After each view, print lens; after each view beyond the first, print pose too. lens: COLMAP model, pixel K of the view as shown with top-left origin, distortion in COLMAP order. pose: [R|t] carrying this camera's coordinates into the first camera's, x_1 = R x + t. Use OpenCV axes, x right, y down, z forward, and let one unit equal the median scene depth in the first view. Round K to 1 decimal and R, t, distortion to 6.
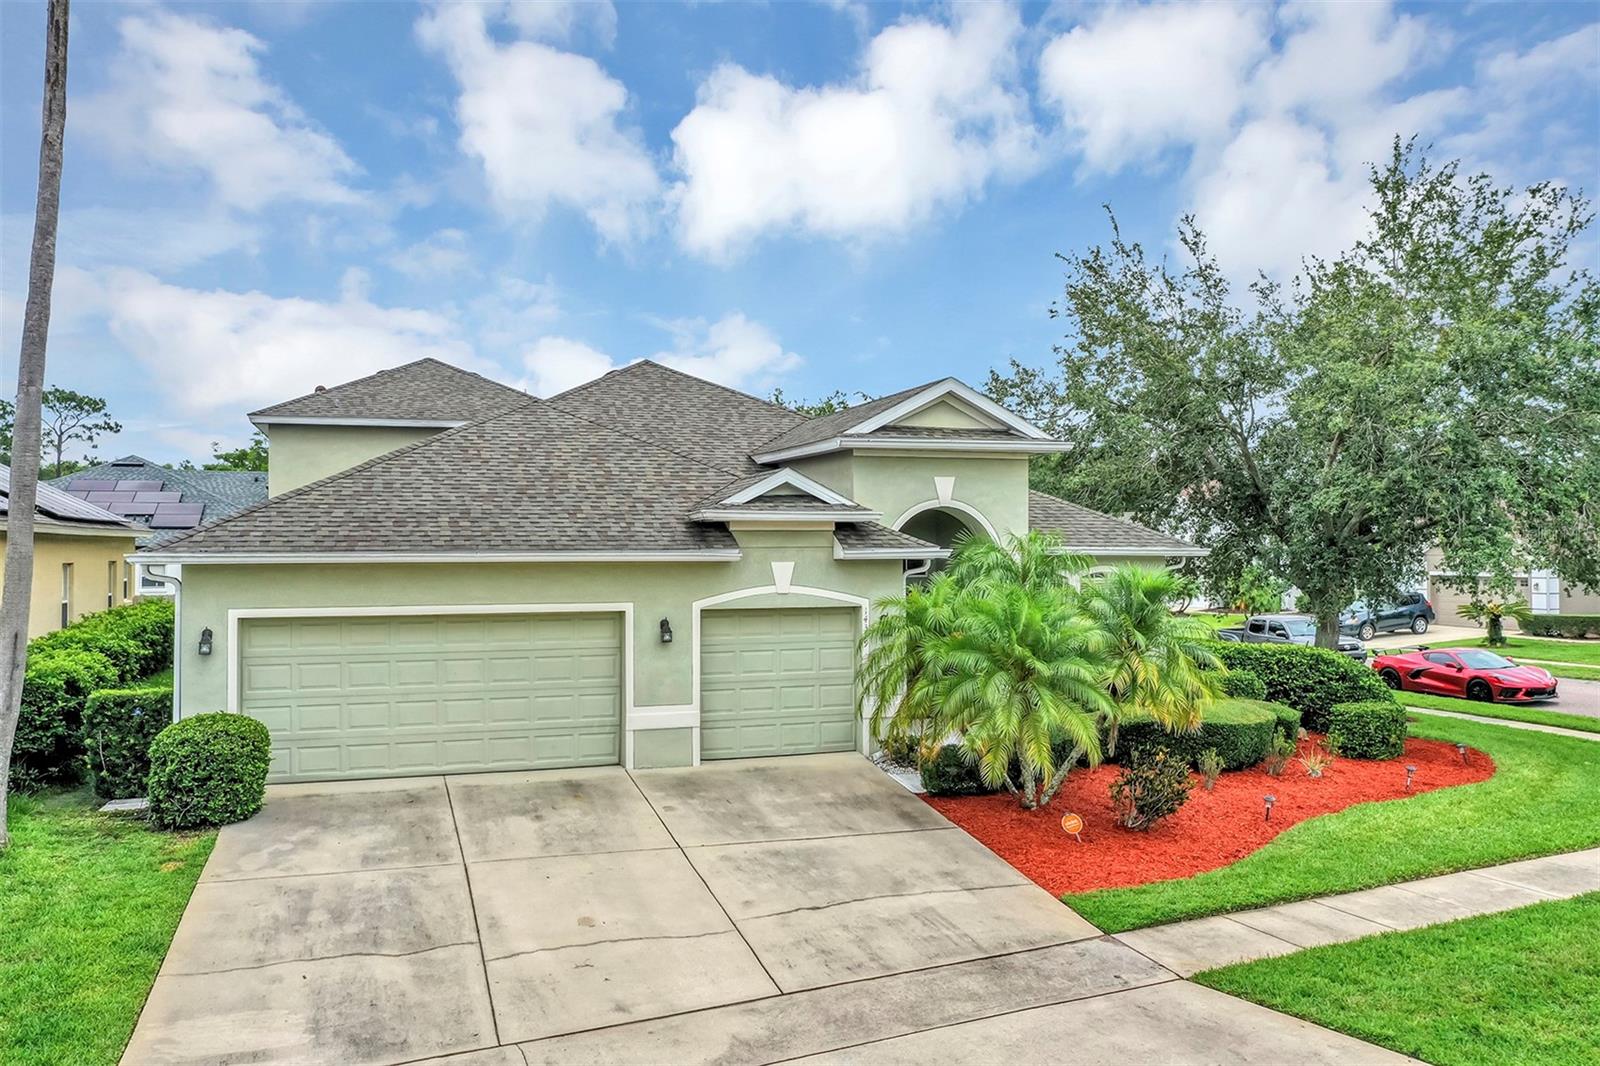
lens RADIAL K [[1268.9, 0, 796.6], [0, 1268.9, 529.0], [0, 0, 1]] dist [0.008203, -0.000969]
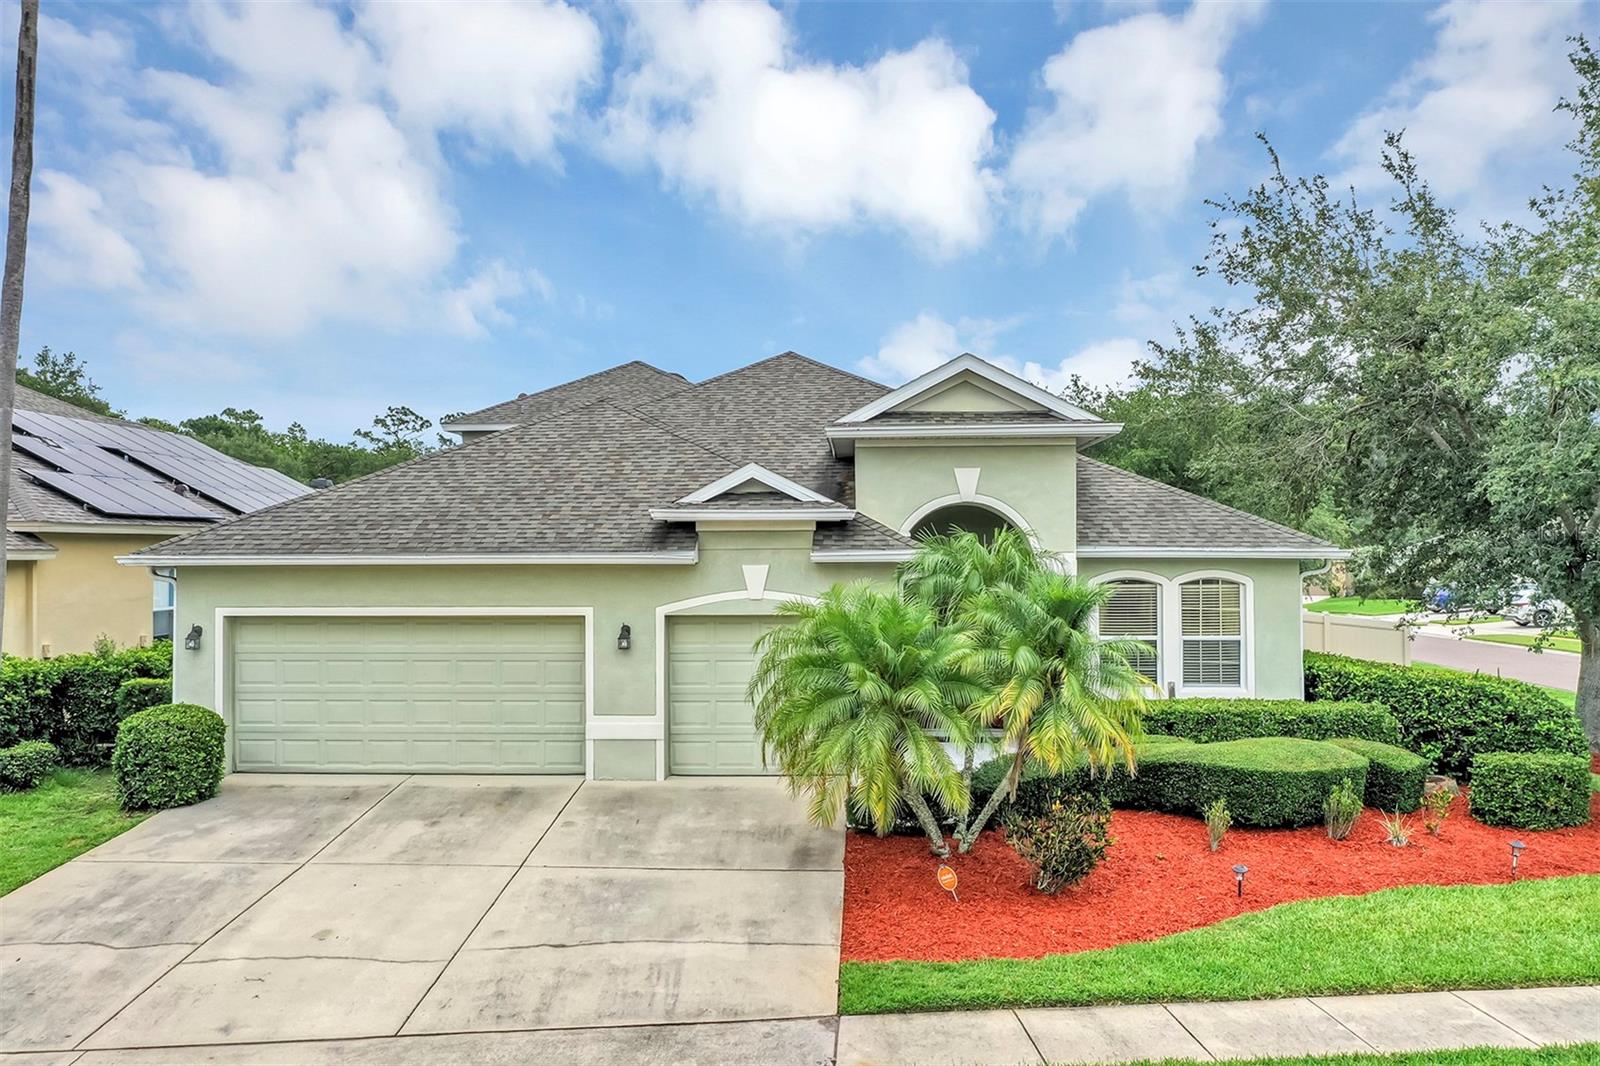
lens RADIAL K [[1299.6, 0, 797.4], [0, 1299.6, 537.1], [0, 0, 1]] dist [0.004799, 0.003367]
pose [[0.933763, -0.004078, -0.357869, 0.440778], [0.006652, 0.999960, 0.005963, 0.000552], [0.357830, -0.007949, 0.933753, 0.165599]]
